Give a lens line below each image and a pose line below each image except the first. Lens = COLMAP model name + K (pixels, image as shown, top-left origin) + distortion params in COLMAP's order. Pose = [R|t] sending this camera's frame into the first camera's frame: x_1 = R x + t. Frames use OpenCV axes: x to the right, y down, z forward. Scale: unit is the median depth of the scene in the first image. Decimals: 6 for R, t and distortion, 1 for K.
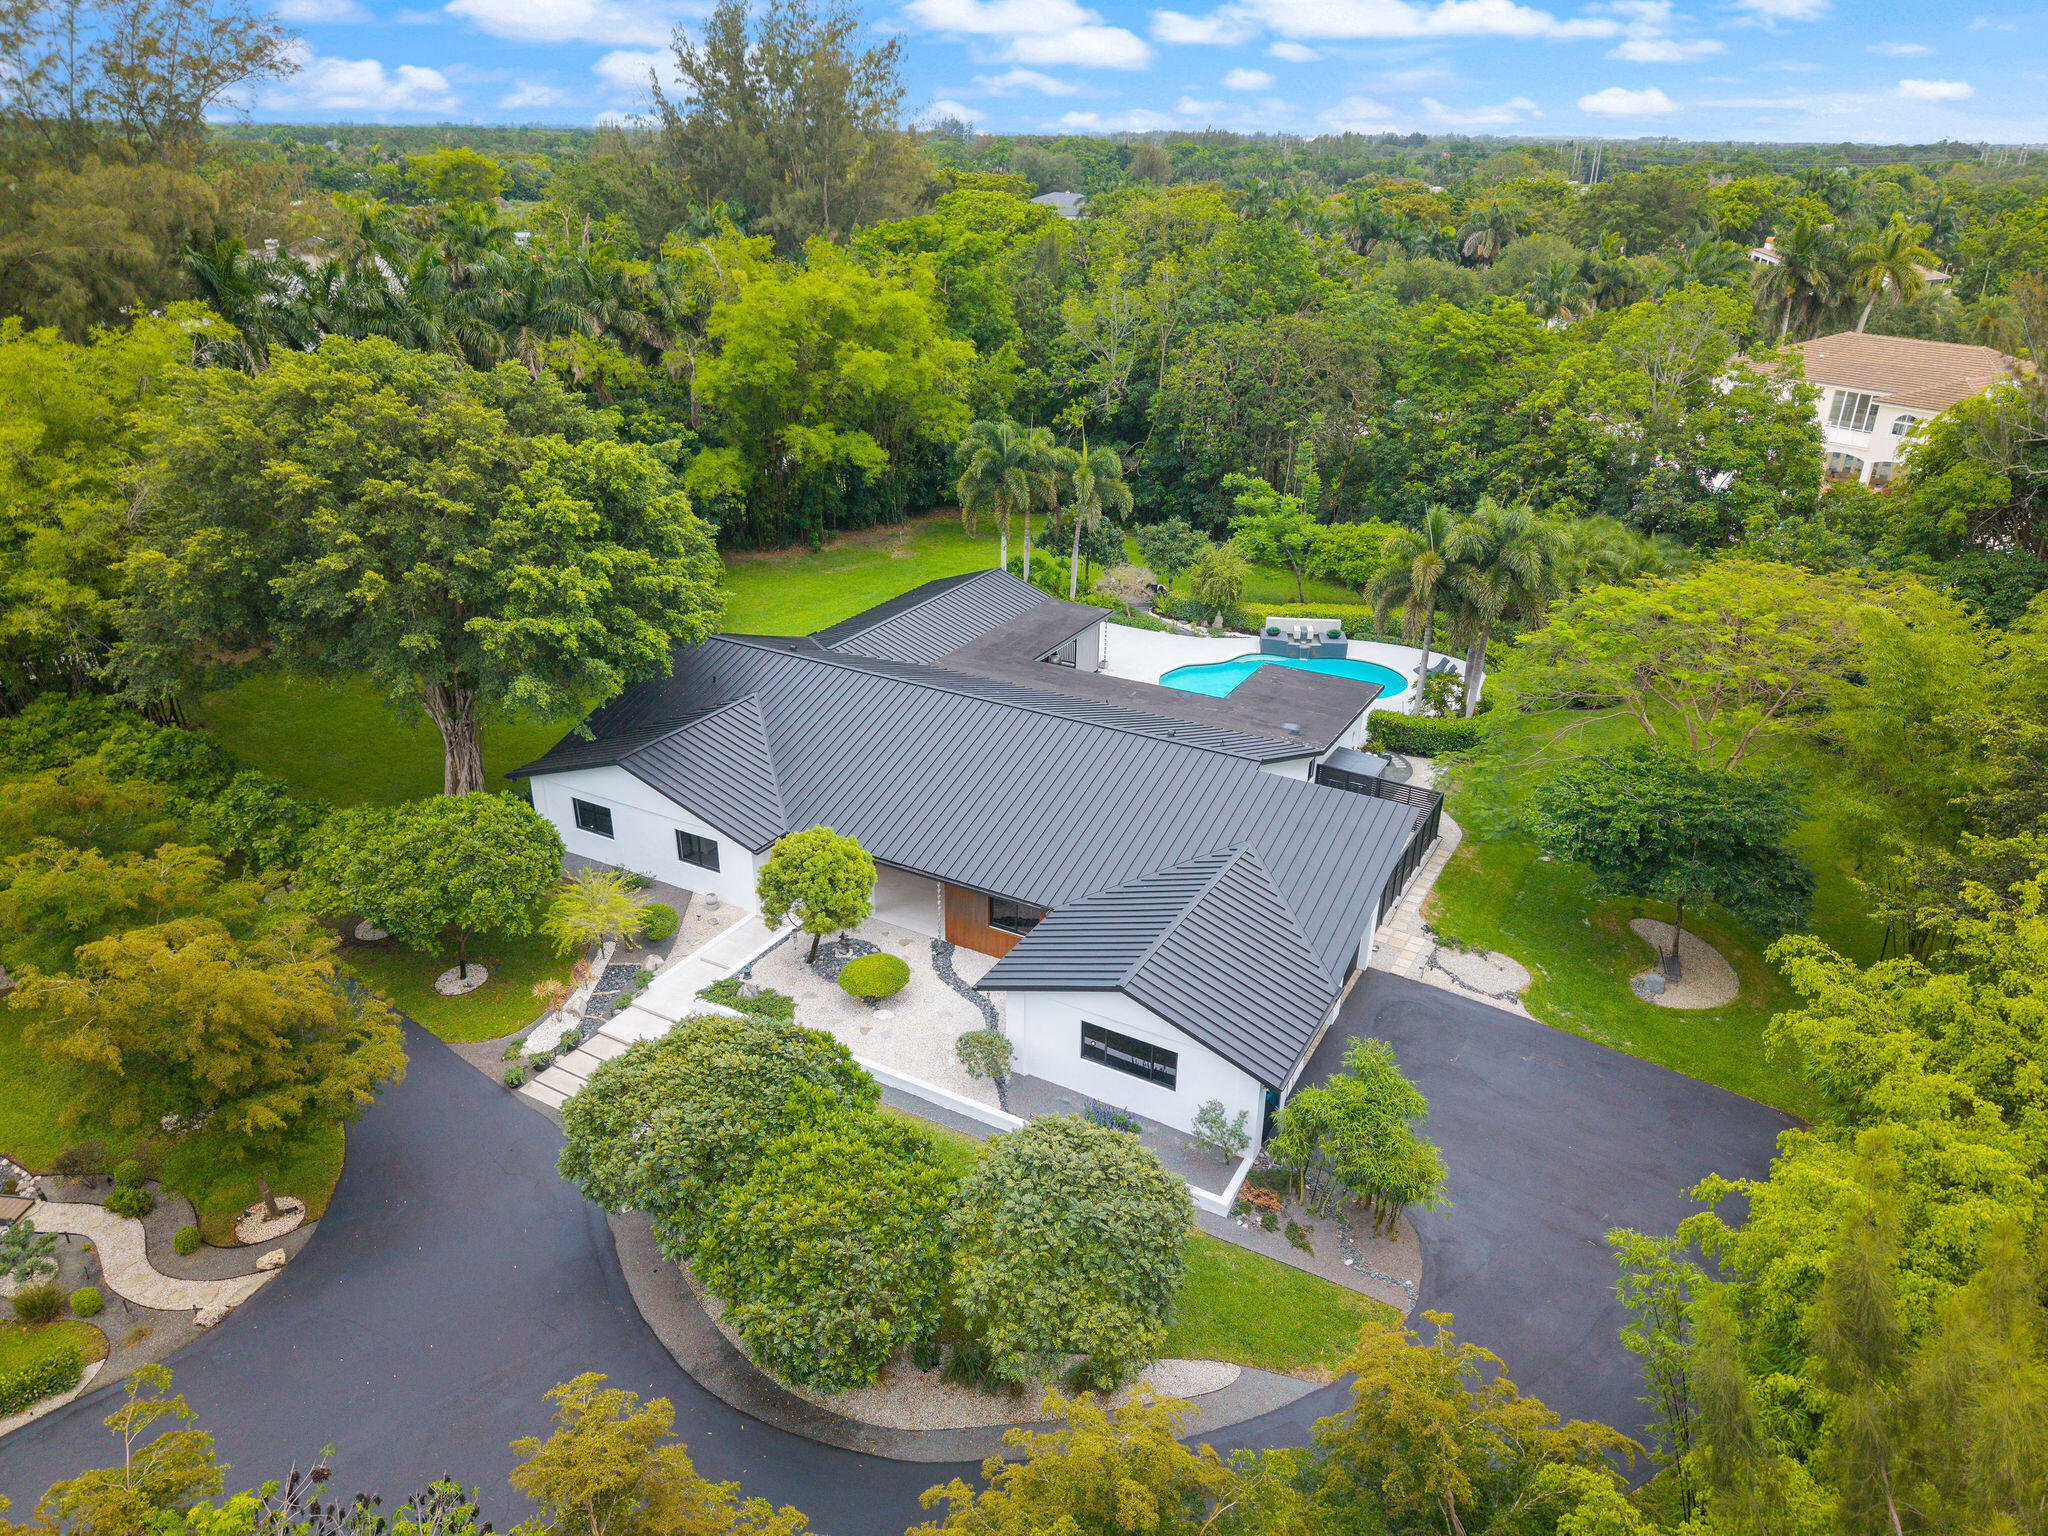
lens RADIAL K [[1387.2, 0, 1024.0], [0, 1387.2, 768.0], [0, 0, 1]] dist [-0.002286, -0.005079]
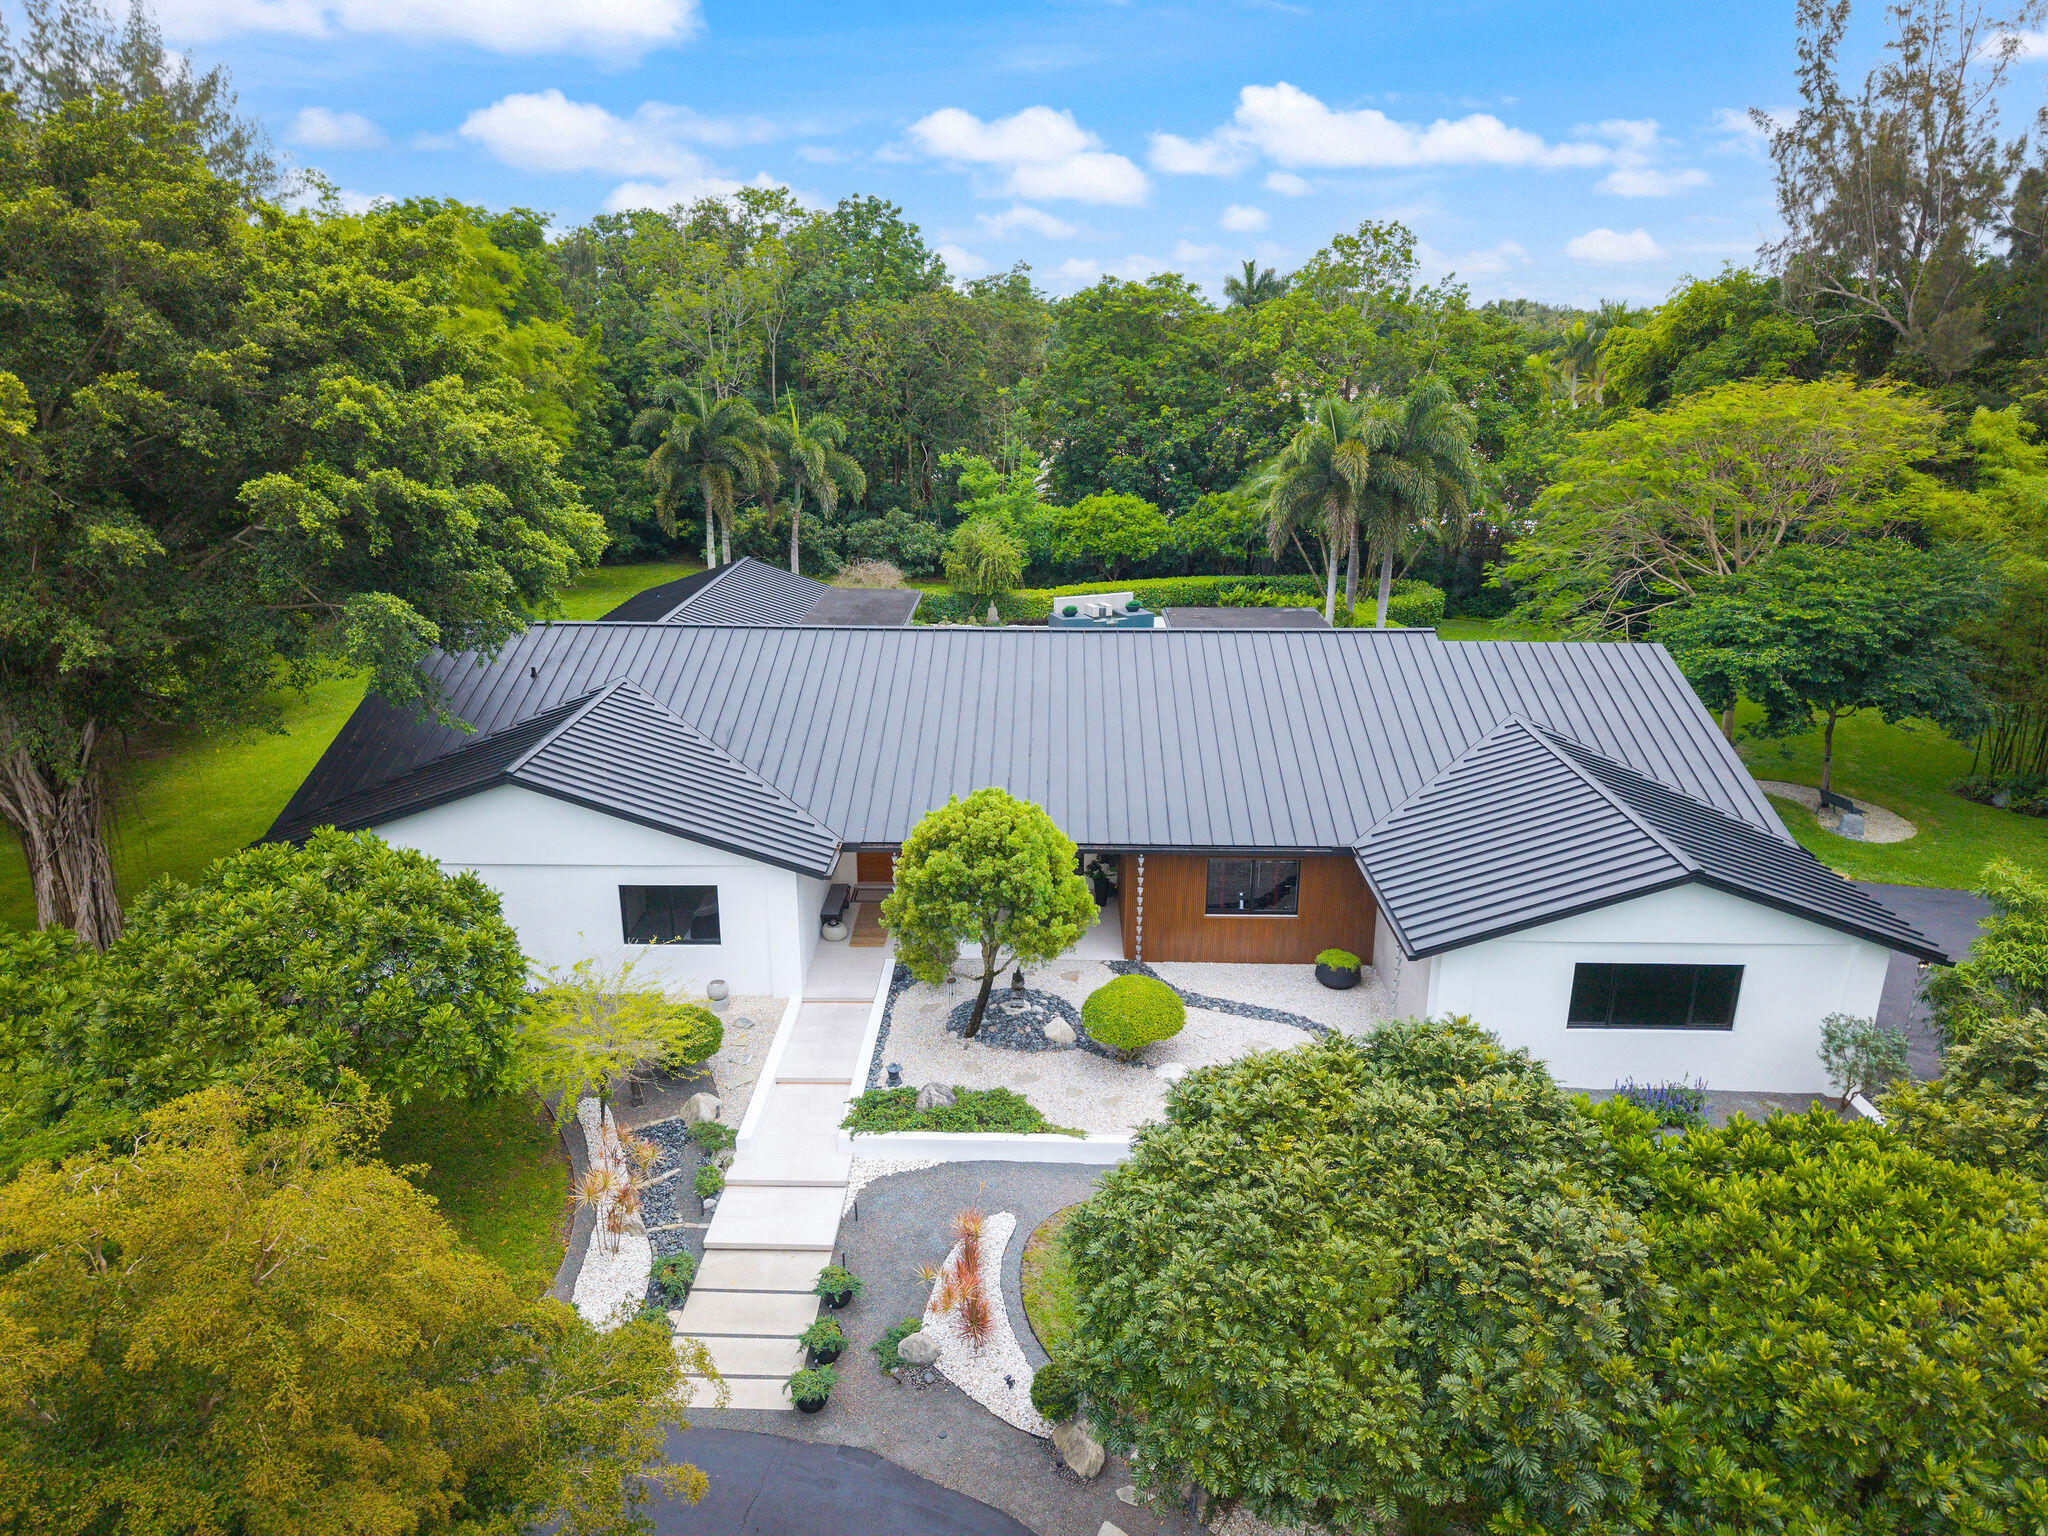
lens RADIAL K [[1376.4, 0, 1030.5], [0, 1376.4, 776.0], [0, 0, 1]] dist [0.007492, -0.004128]
pose [[0.877409, -0.151745, 0.455112, -0.278830], [0.200988, 0.977661, -0.061510, 0.054128], [-0.435612, 0.145441, 0.888307, 0.334846]]
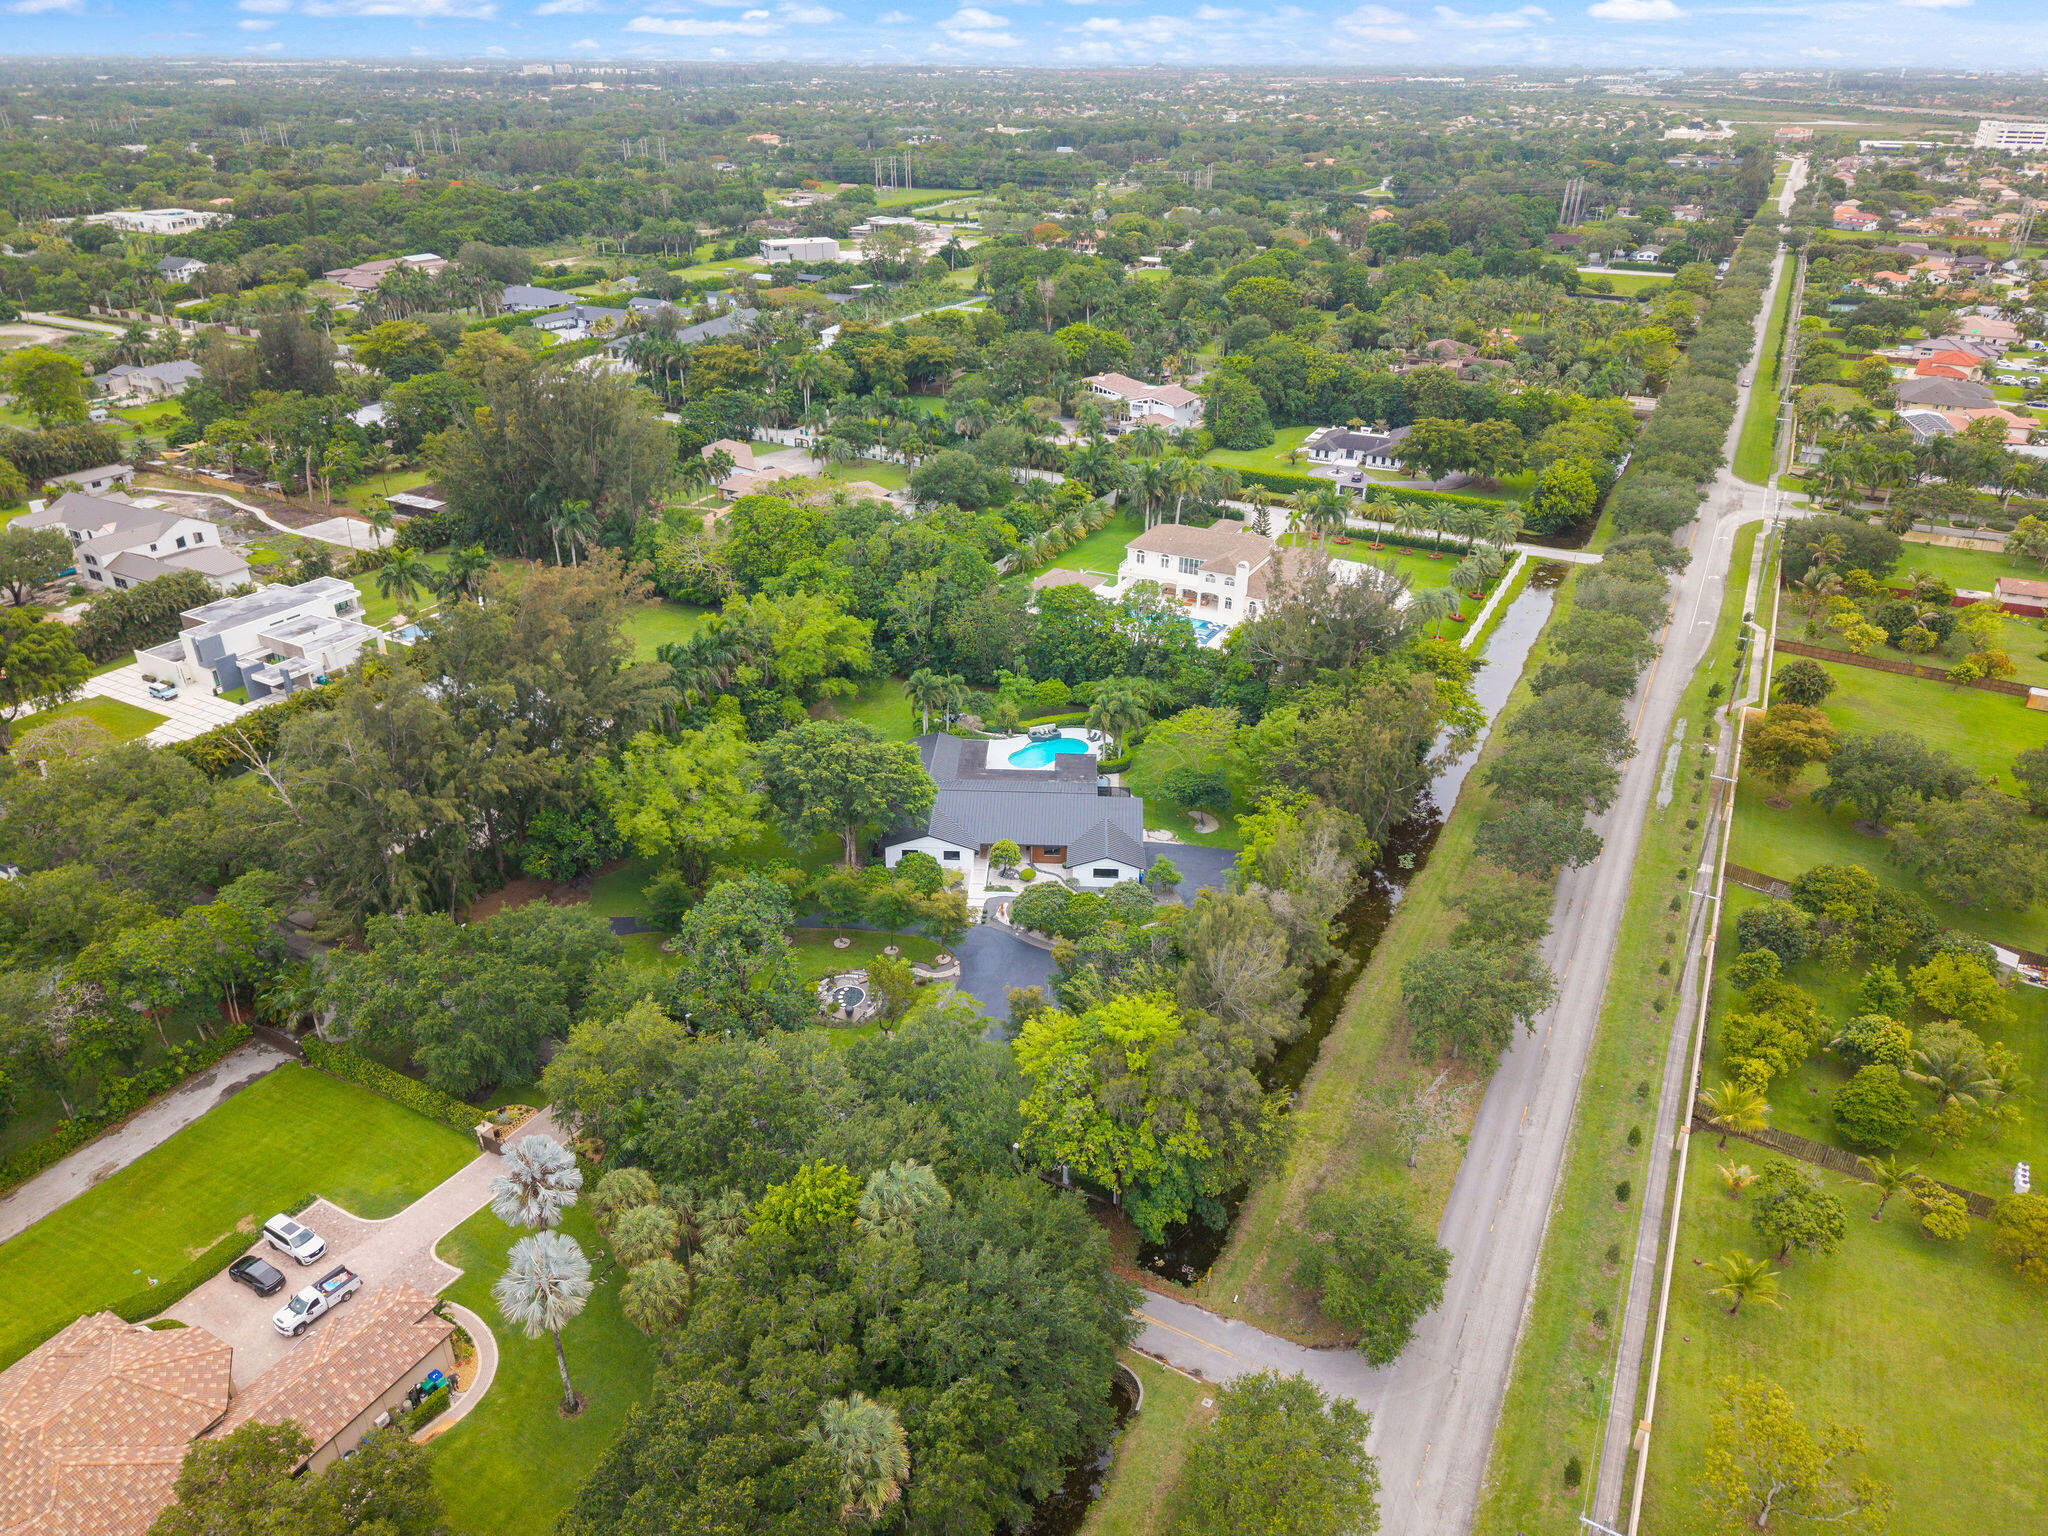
lens RADIAL K [[1387.2, 0, 1024.0], [0, 1387.2, 768.0], [0, 0, 1]] dist [-0.002286, -0.005079]
pose [[0.891728, -0.214273, 0.398633, -1.086810], [0.193305, 0.976758, 0.092610, -0.336608], [-0.409212, -0.005525, 0.912423, -1.697368]]
